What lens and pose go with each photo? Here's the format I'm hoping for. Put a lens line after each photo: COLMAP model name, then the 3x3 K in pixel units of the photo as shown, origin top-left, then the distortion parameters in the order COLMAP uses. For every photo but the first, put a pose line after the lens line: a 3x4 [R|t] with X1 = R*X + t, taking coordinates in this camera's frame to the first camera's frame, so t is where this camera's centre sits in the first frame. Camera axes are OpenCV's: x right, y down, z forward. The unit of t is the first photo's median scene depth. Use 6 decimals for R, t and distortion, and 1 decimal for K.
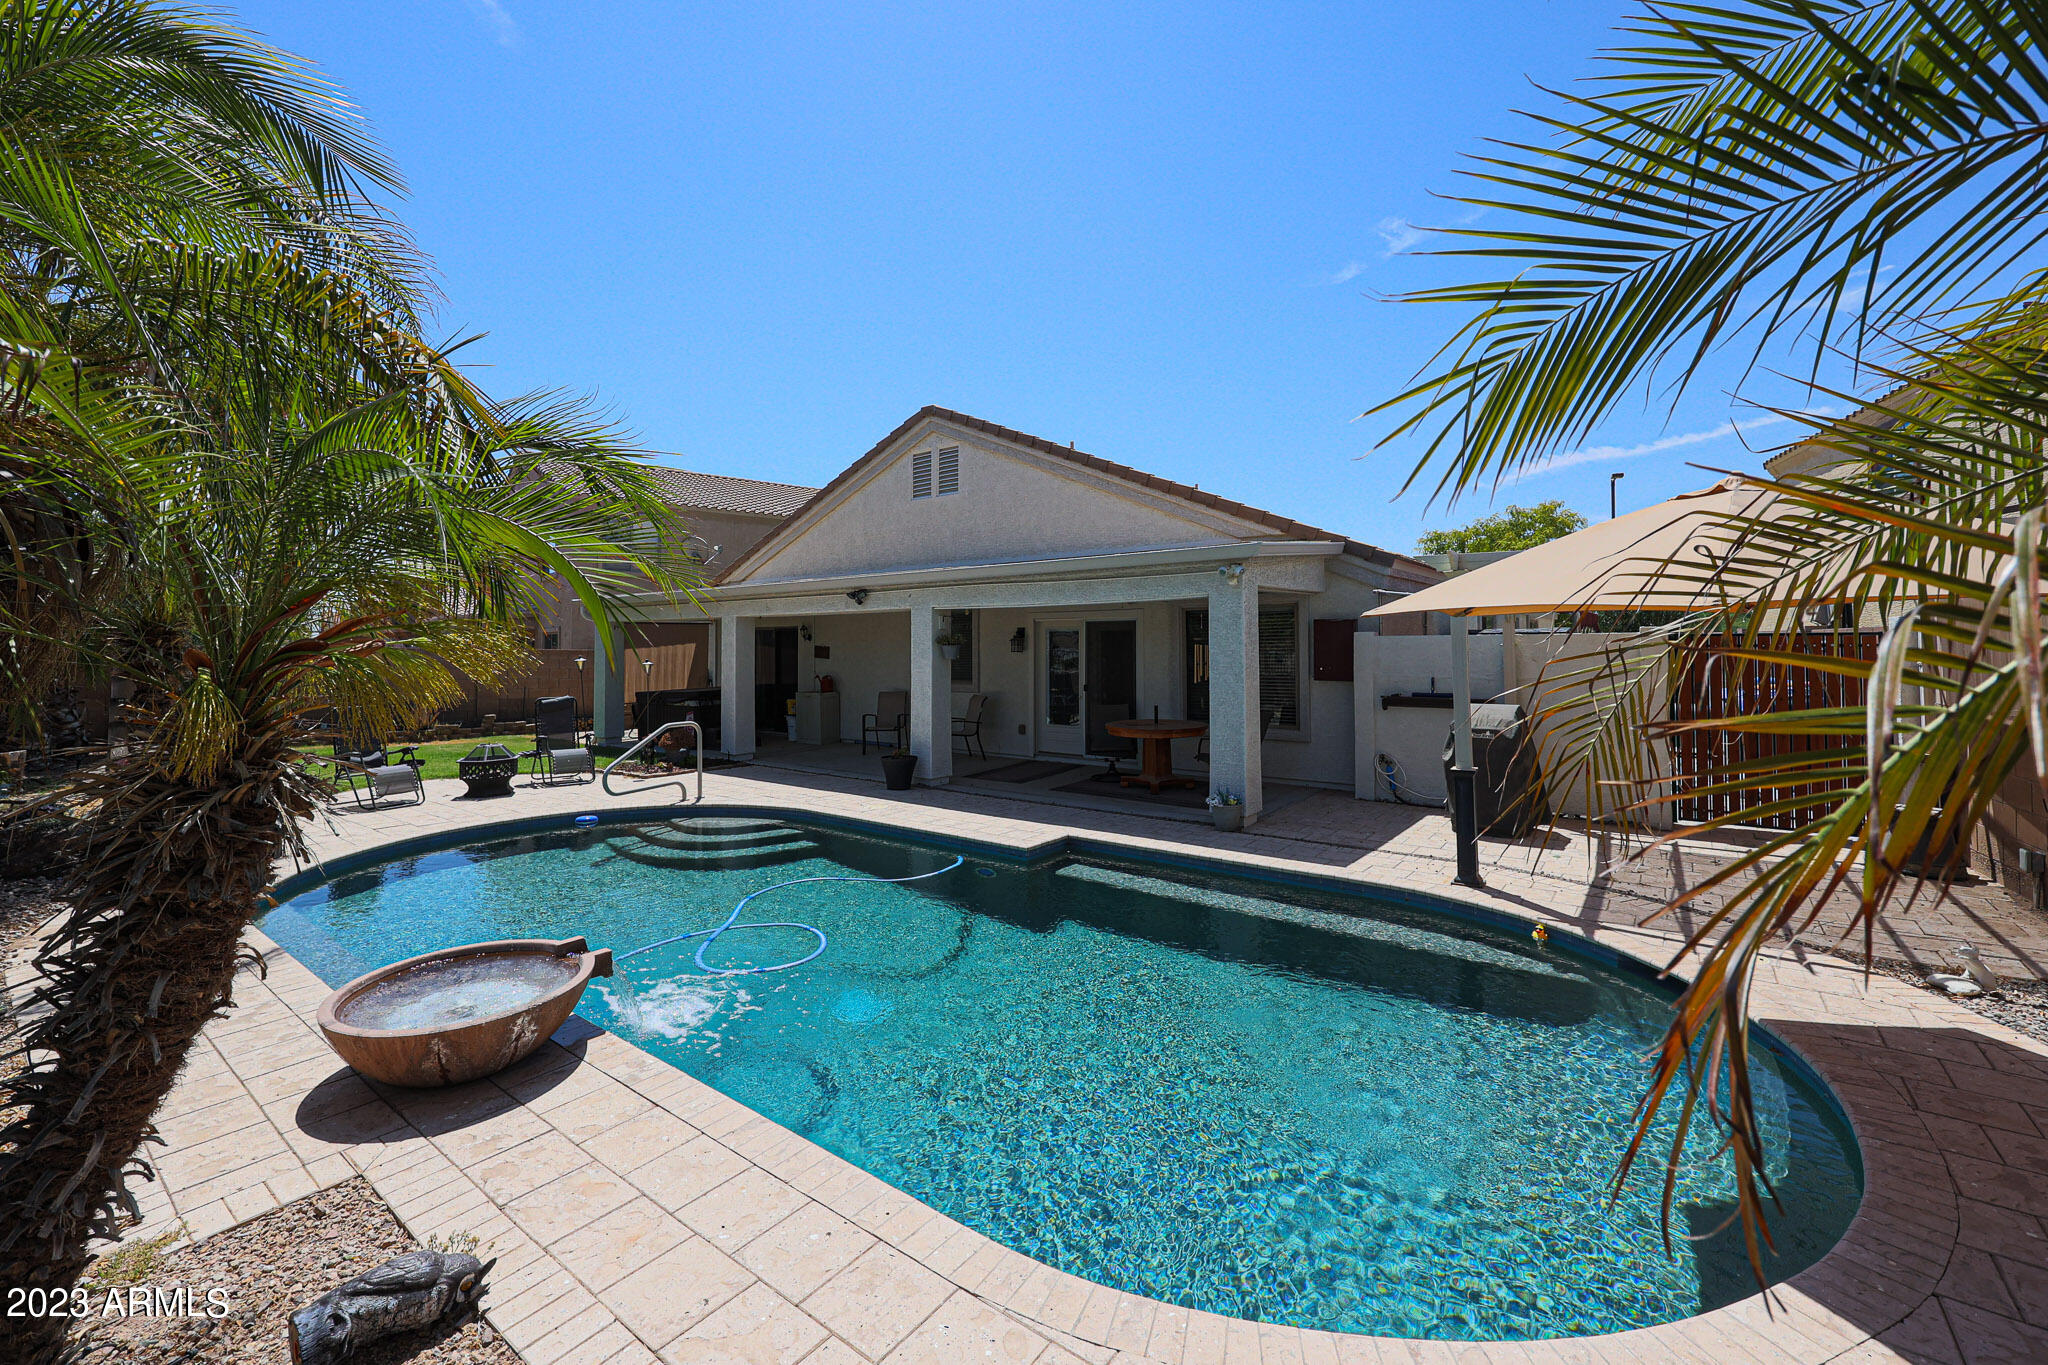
lens RADIAL K [[842.9, 0, 1022.0], [0, 842.9, 623.1], [0, 0, 1]] dist [0.000374, 0.000001]
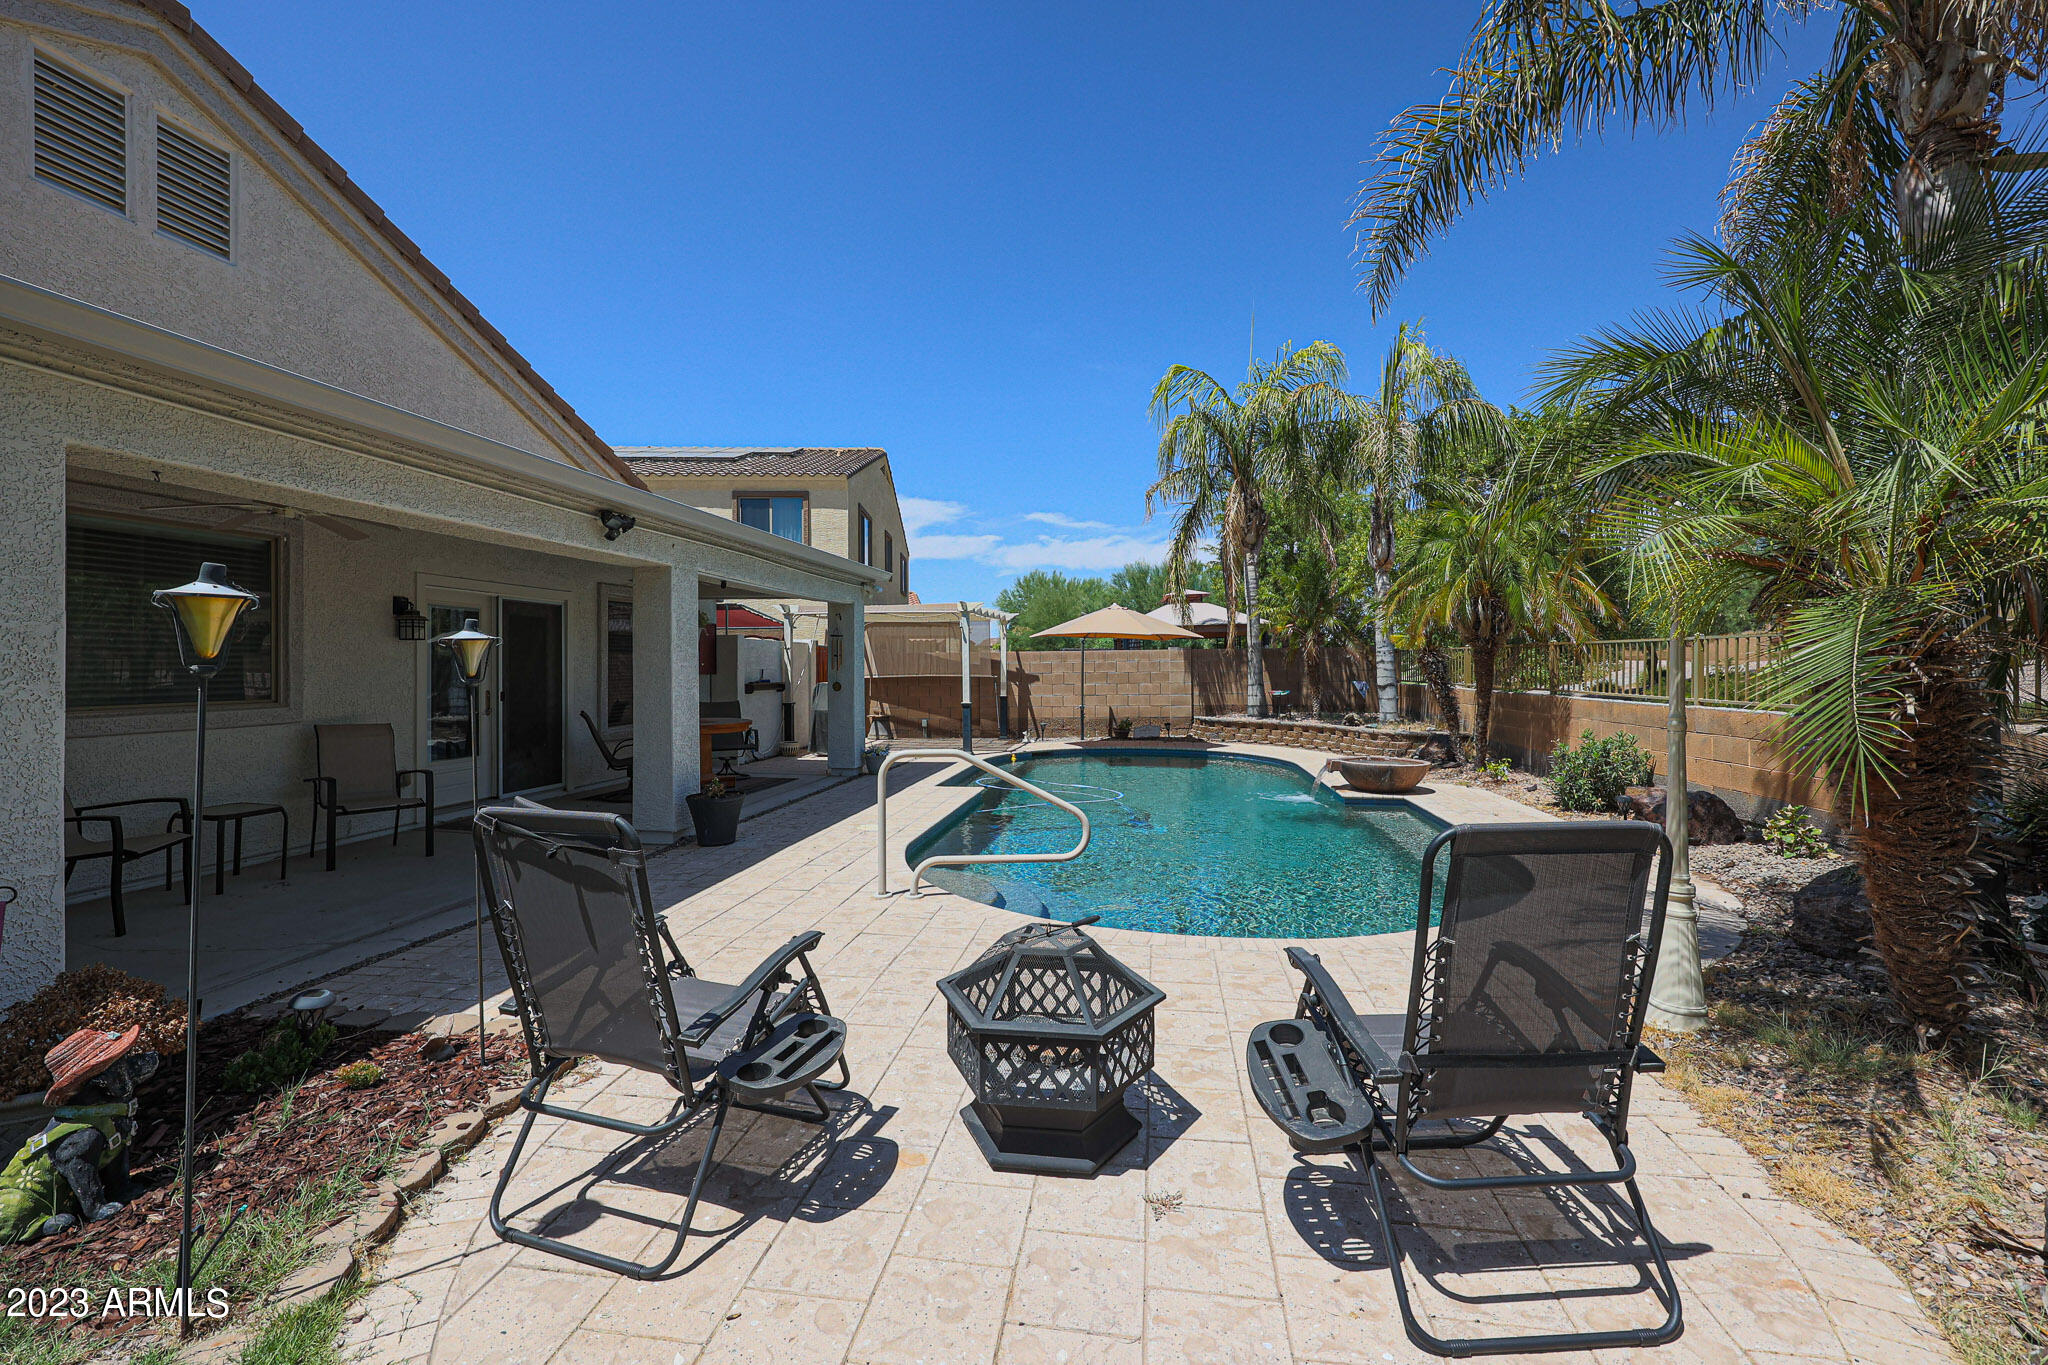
lens RADIAL K [[825.9, 0, 1019.8], [0, 825.9, 667.5], [0, 0, 1]] dist [0.001850, 0.000015]
pose [[-0.465732, 0.006078, 0.884905, -0.620662], [-0.016512, 0.999743, -0.015557, 0.050074], [-0.884772, -0.021856, -0.465512, 0.833951]]
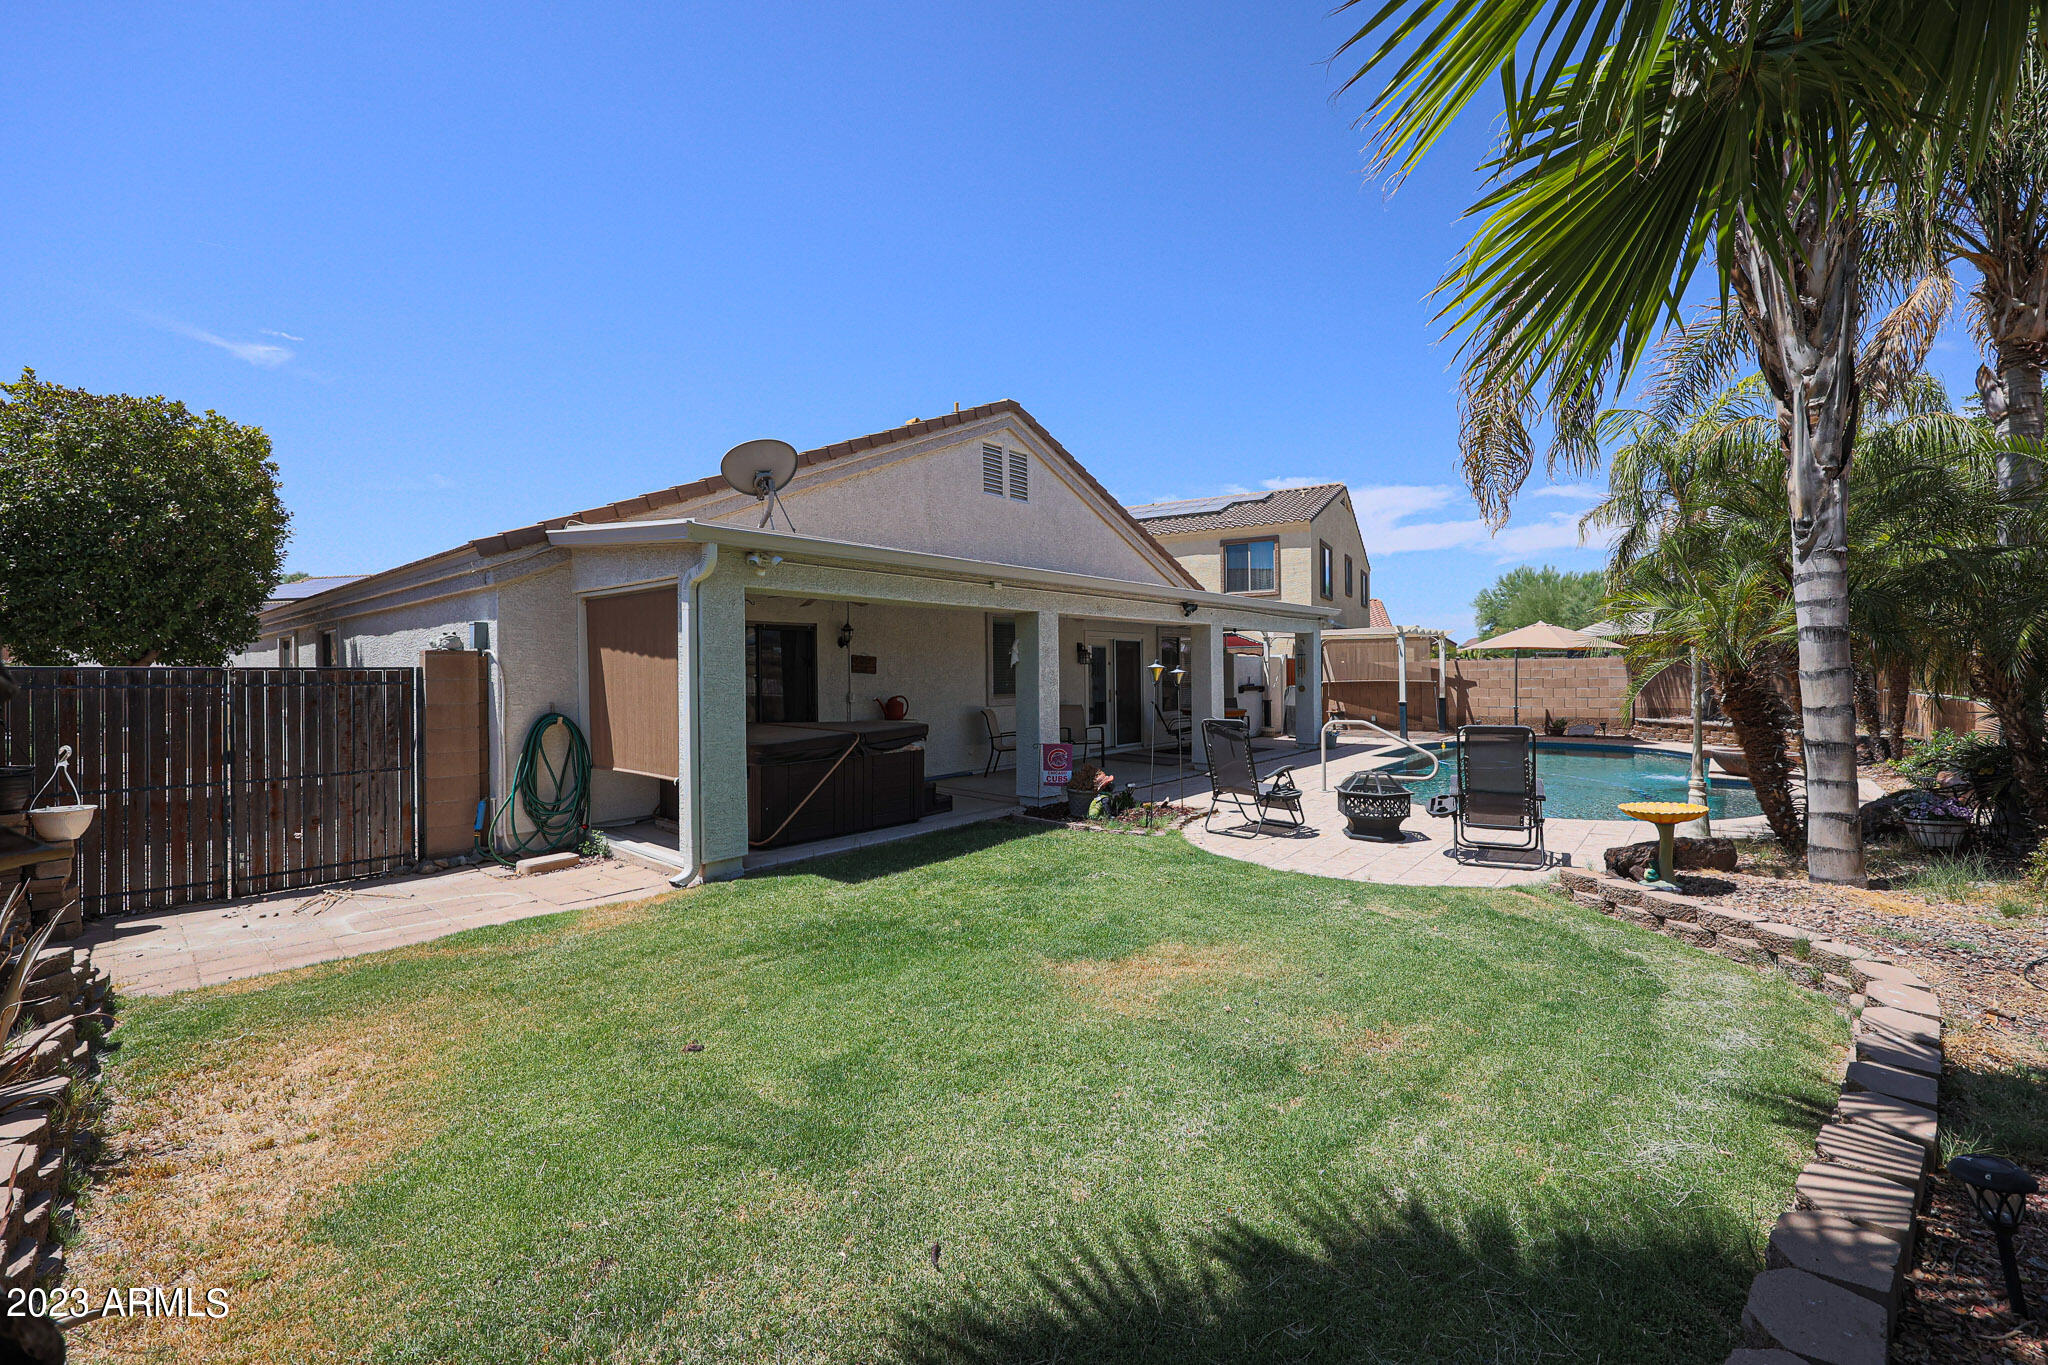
lens RADIAL K [[825.9, 0, 1019.8], [0, 825.9, 667.5], [0, 0, 1]] dist [0.001850, 0.000015]
pose [[0.064870, 0.010366, 0.997840, -1.036267], [-0.017380, 0.999806, -0.009257, 0.046515], [-0.997742, -0.016742, 0.065037, 0.944107]]
